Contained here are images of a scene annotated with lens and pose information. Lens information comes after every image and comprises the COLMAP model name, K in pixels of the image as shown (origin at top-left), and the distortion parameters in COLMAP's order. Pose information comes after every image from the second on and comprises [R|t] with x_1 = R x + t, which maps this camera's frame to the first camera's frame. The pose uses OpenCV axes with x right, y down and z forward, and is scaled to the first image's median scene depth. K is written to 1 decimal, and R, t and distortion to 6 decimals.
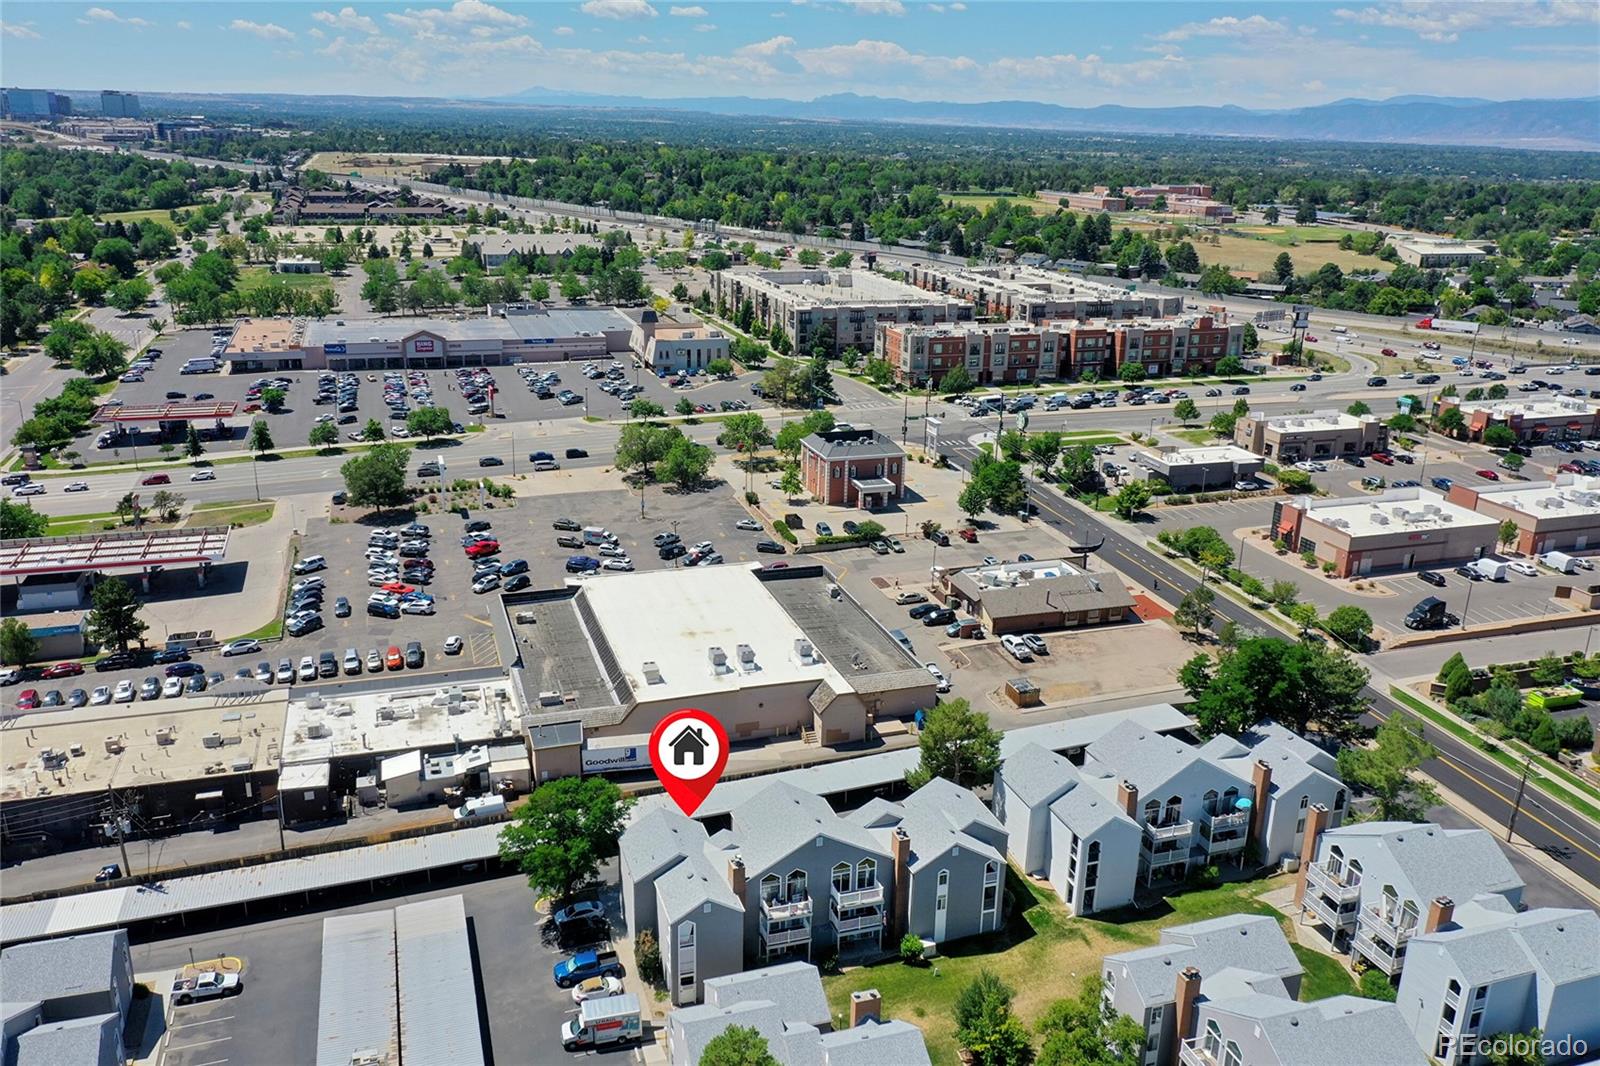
lens RADIAL K [[1257.9, 0, 802.5], [0, 1257.9, 531.2], [0, 0, 1]] dist [0.005556, -0.004505]
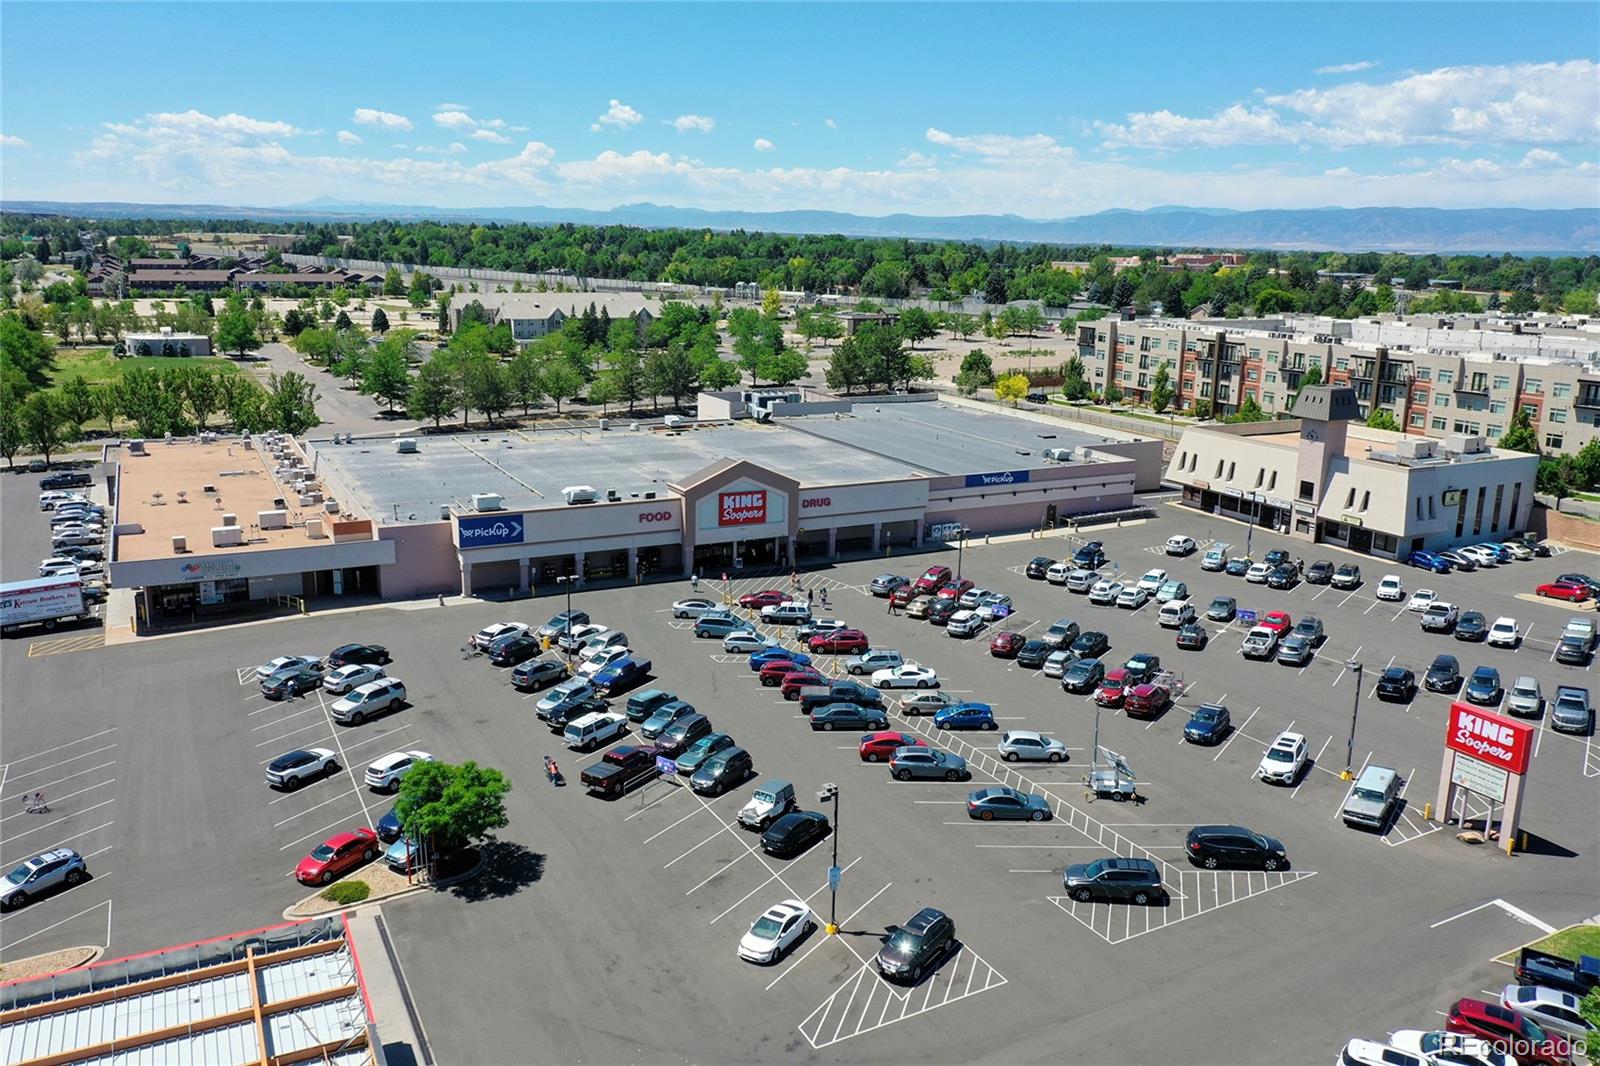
lens RADIAL K [[1257.9, 0, 796.0], [0, 1257.9, 536.3], [0, 0, 1]] dist [0.005556, -0.004505]
pose [[0.988525, -0.038762, 0.145998, -0.207664], [0.049883, 0.996062, -0.073300, -0.070644], [-0.142582, 0.079742, 0.986566, 0.412964]]
